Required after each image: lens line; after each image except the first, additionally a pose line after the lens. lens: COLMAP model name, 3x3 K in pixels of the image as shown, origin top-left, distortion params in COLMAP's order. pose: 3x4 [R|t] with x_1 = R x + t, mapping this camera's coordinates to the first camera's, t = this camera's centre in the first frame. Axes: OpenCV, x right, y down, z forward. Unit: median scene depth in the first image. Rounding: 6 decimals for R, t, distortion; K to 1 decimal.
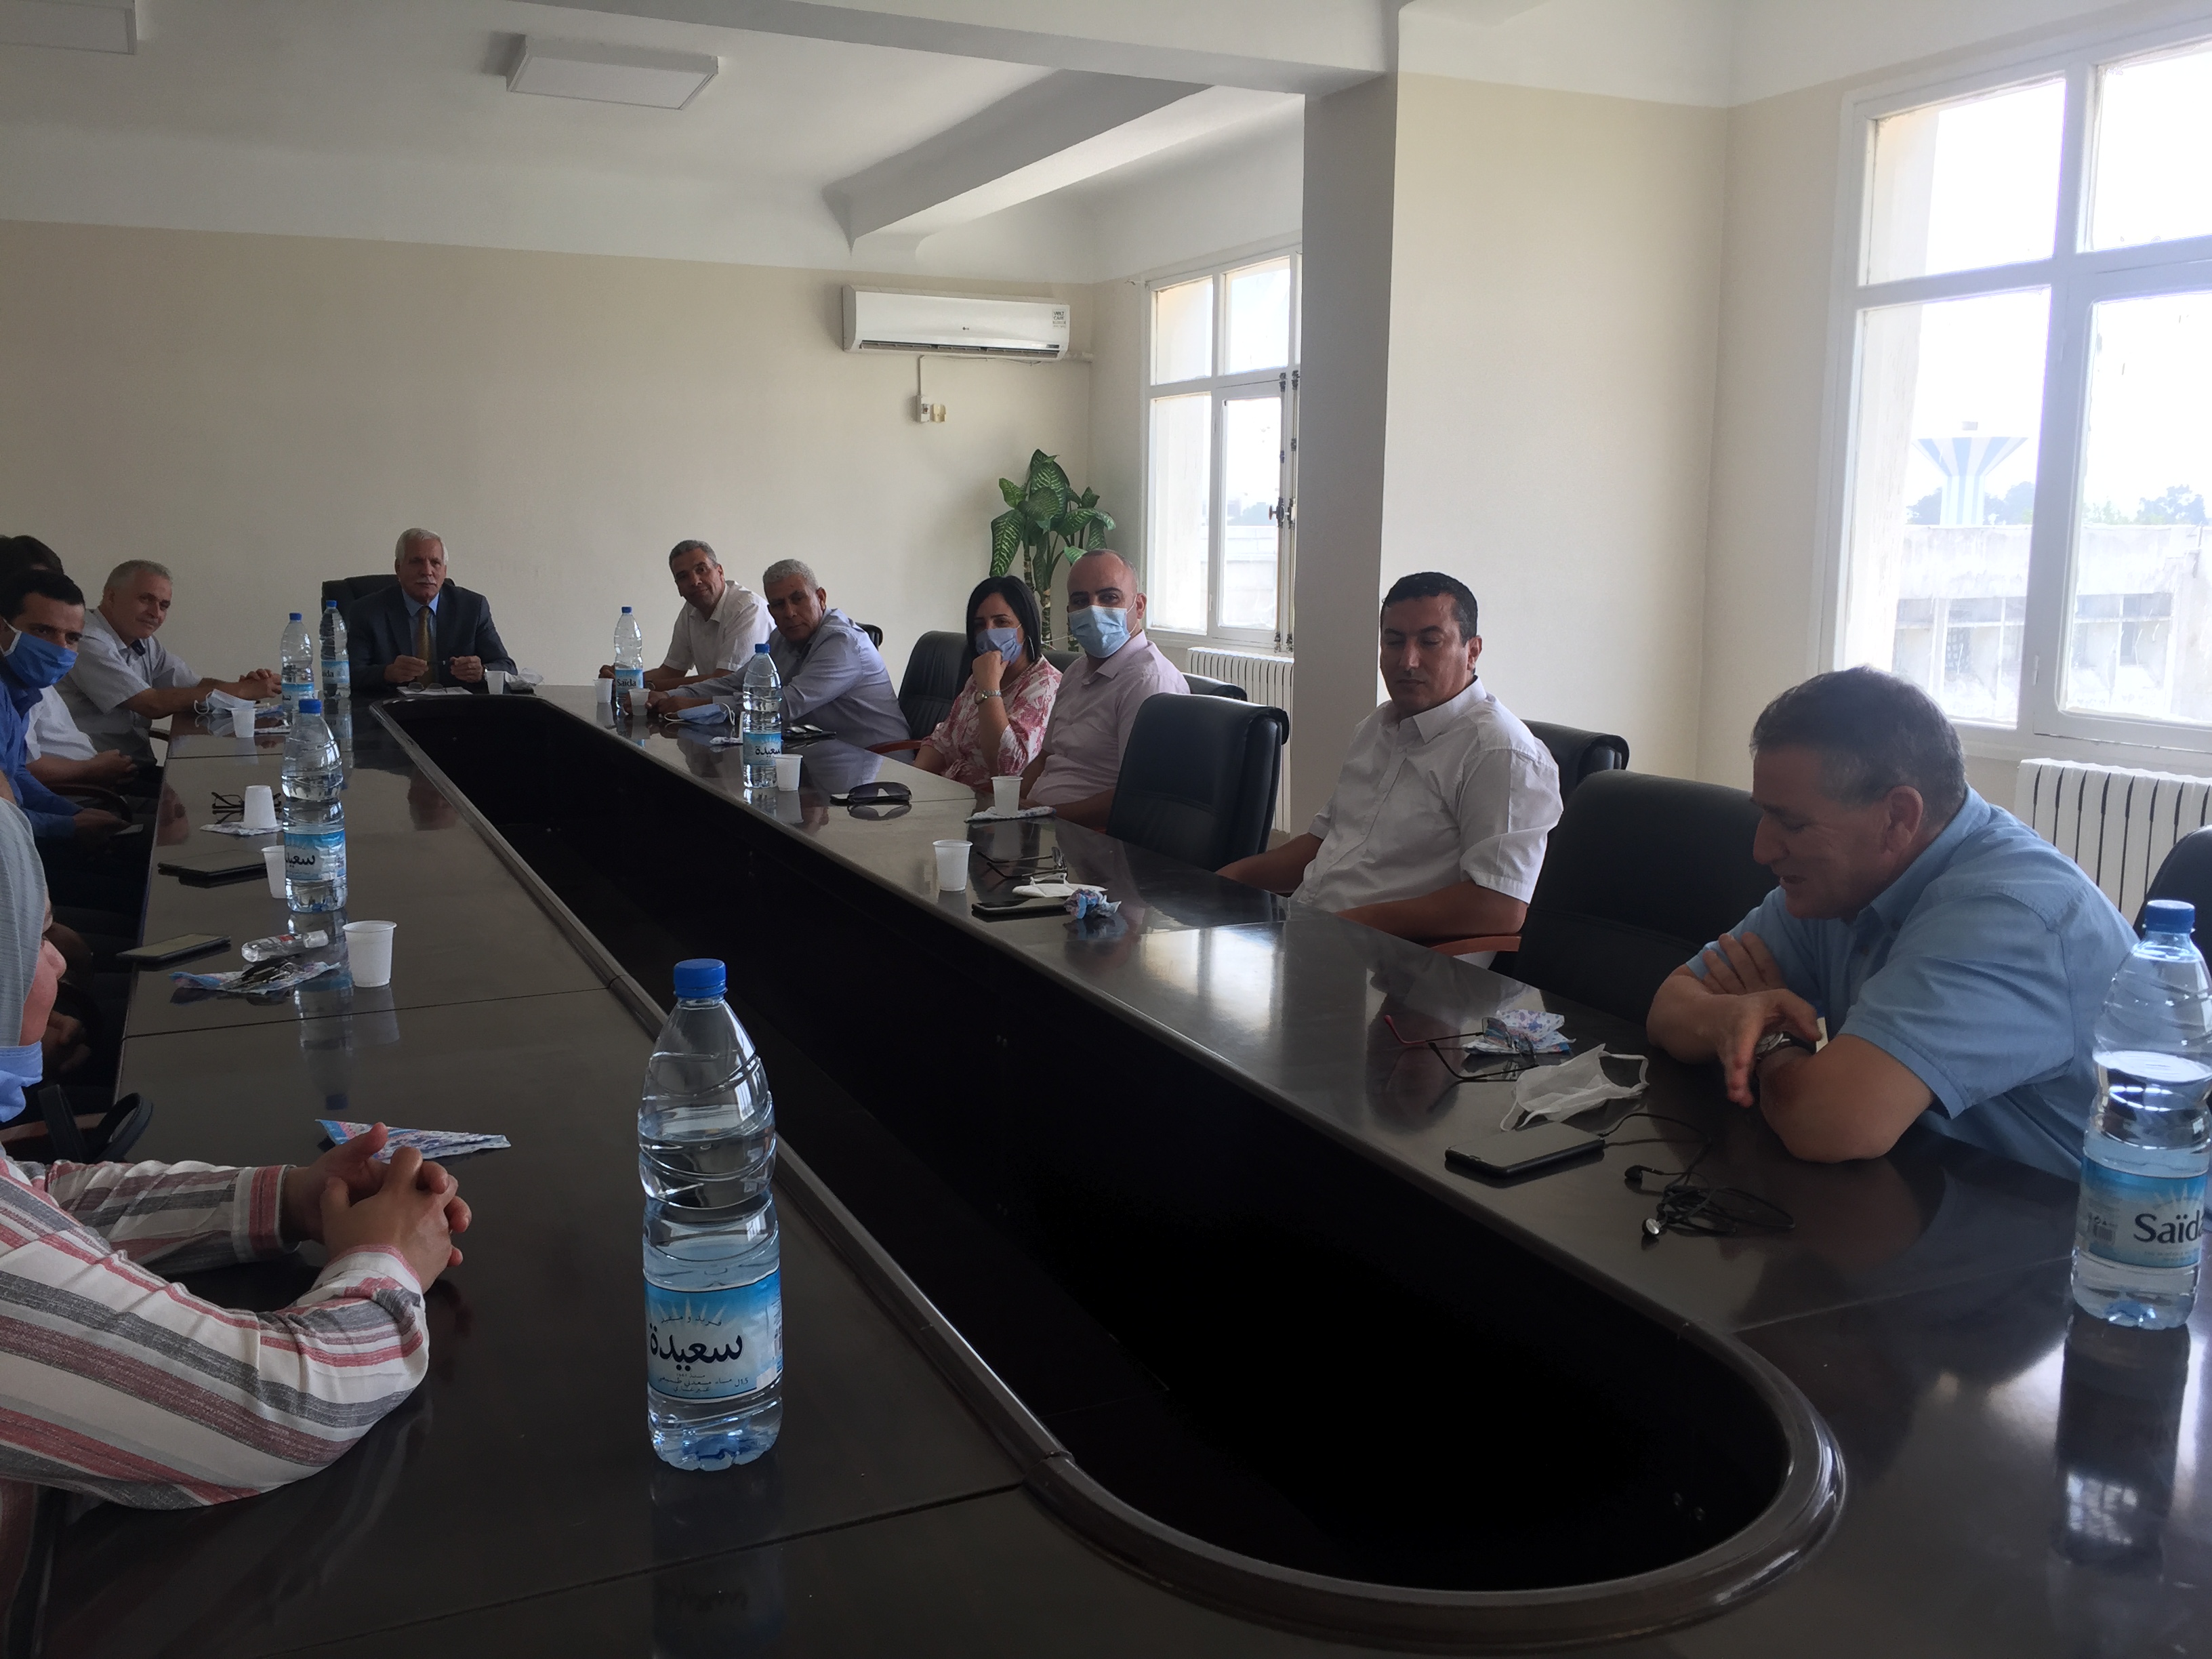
lens RADIAL K [[1939.2, 0, 1094.7], [0, 1939.2, 832.4], [0, 0, 1]] dist [0.030344, -0.013758]
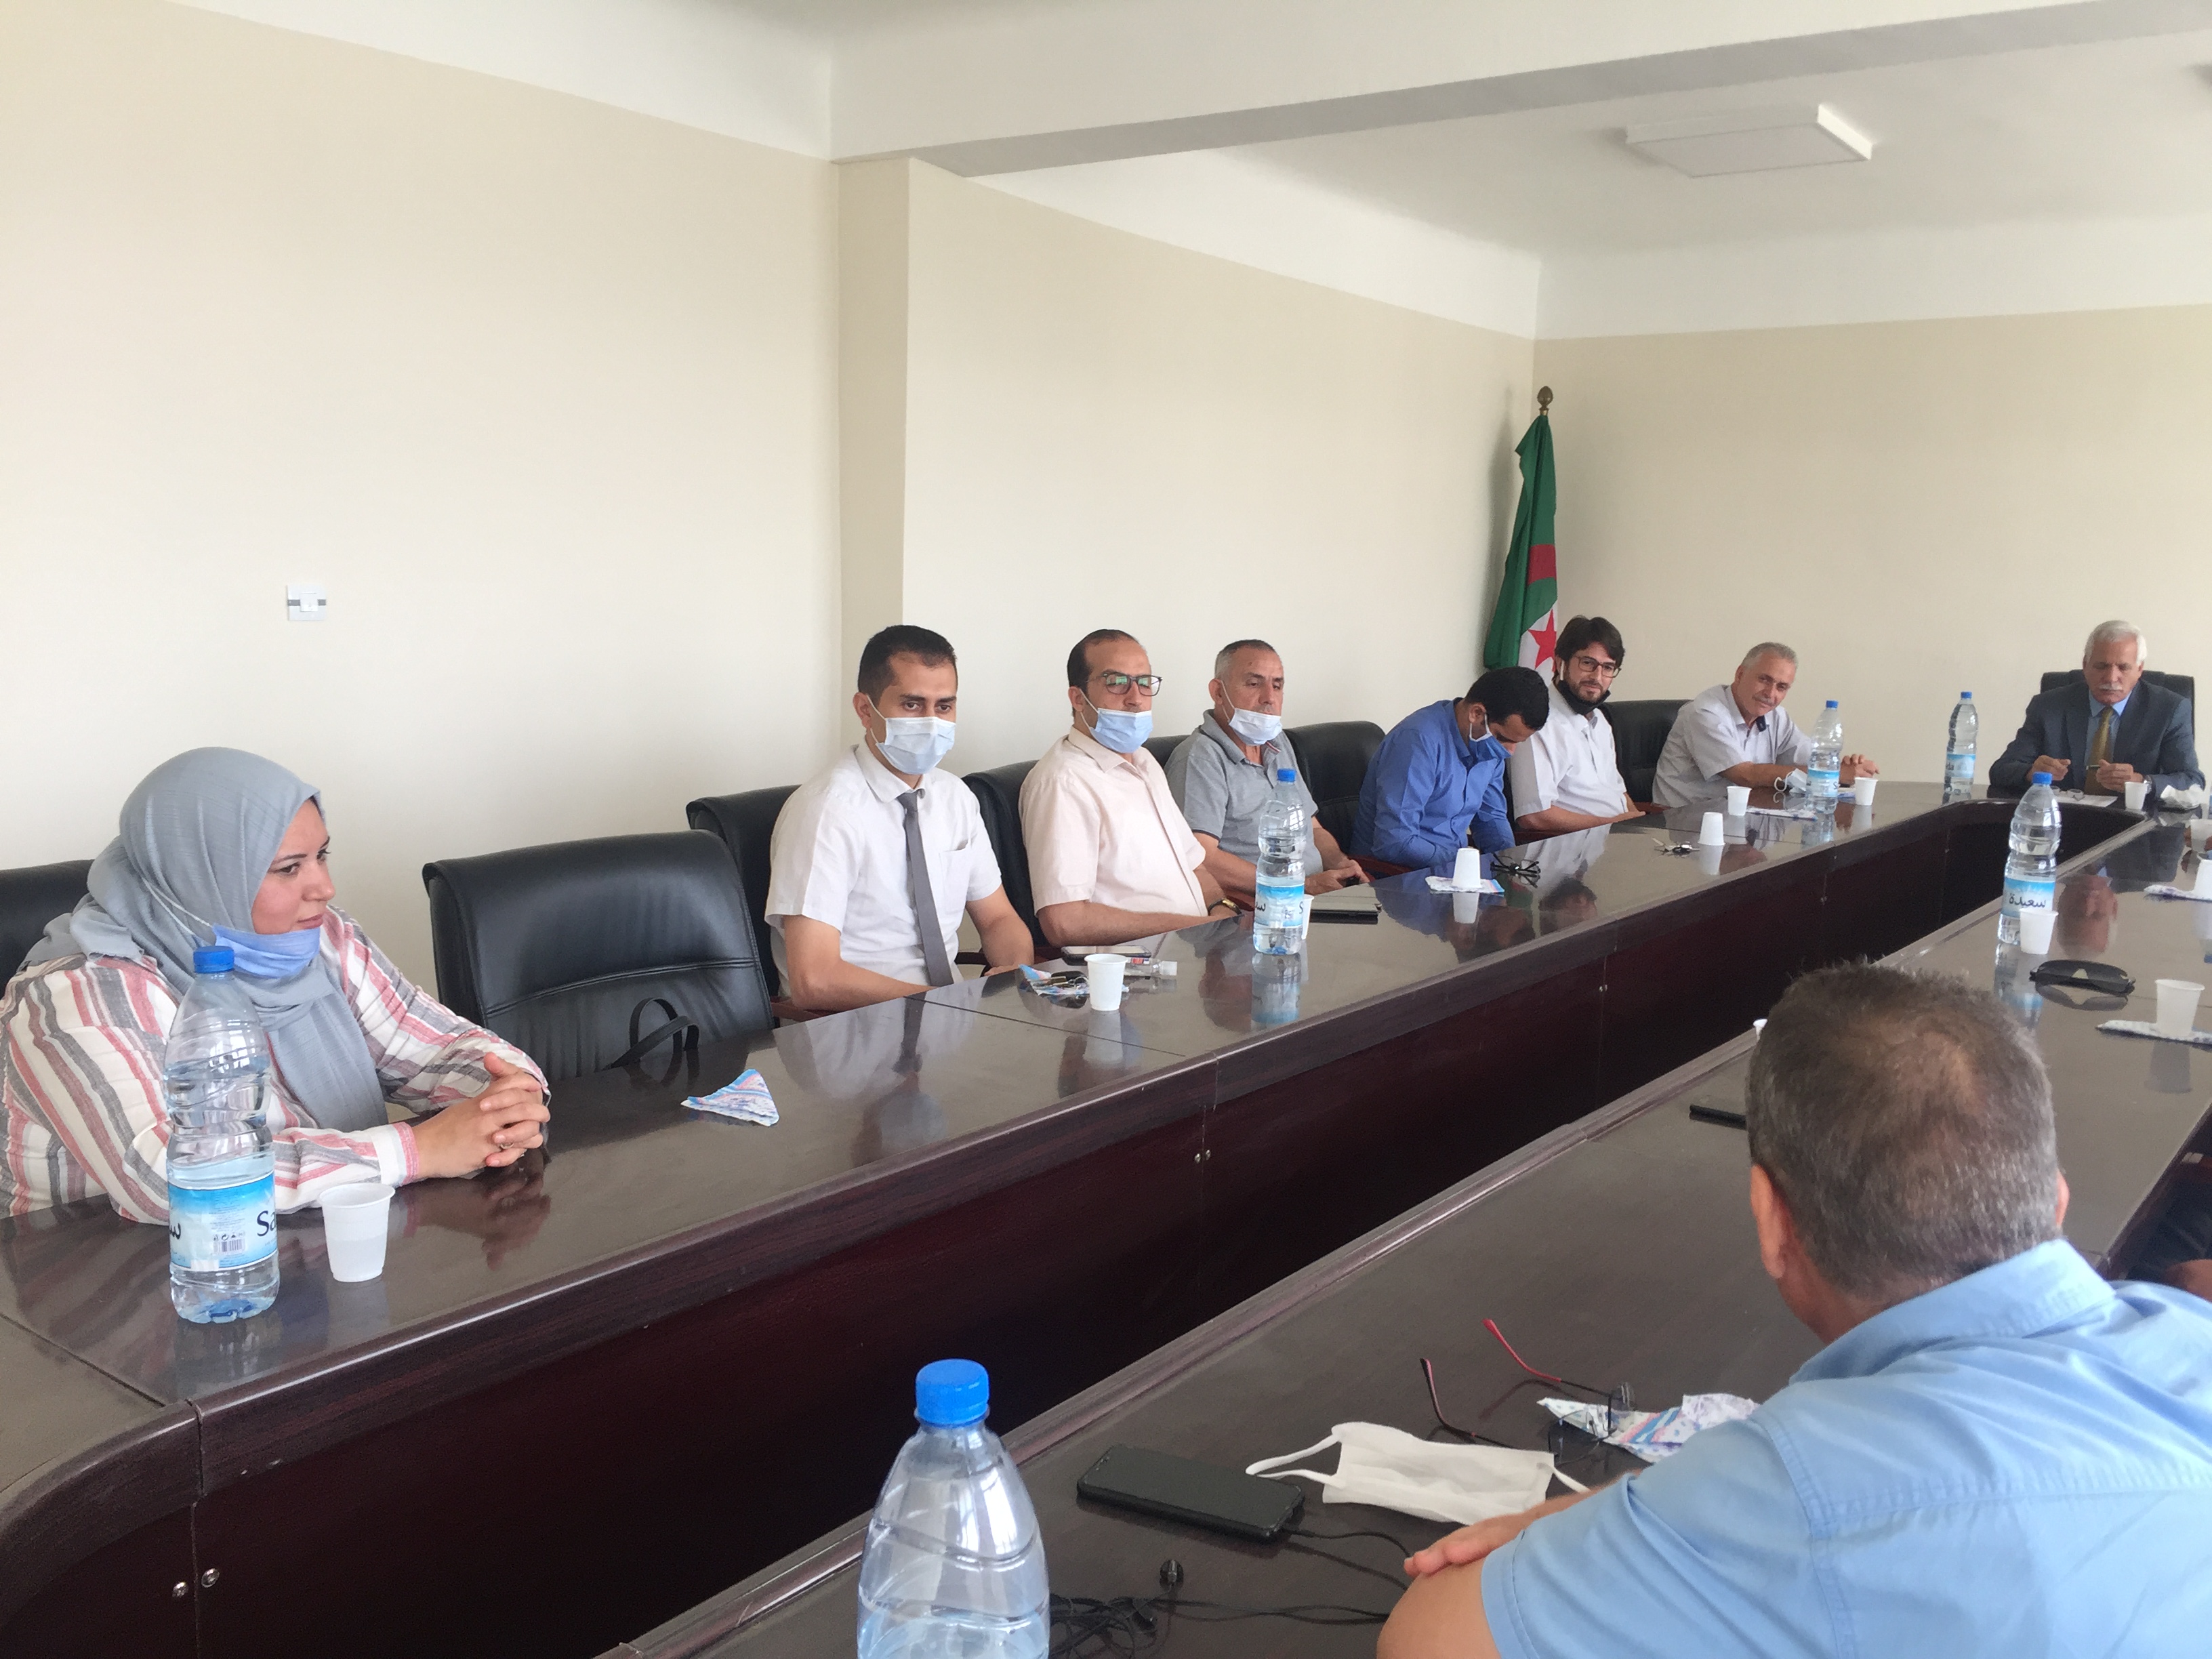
lens RADIAL K [[1939.2, 0, 1104.8], [0, 1939.2, 843.7], [0, 0, 1]] dist [0.030344, -0.013758]
pose [[0.481917, 0.139043, -0.865115, 0.226209], [-0.166725, 0.983842, 0.065250, -0.034811], [0.860209, 0.112791, 0.497312, 0.151762]]
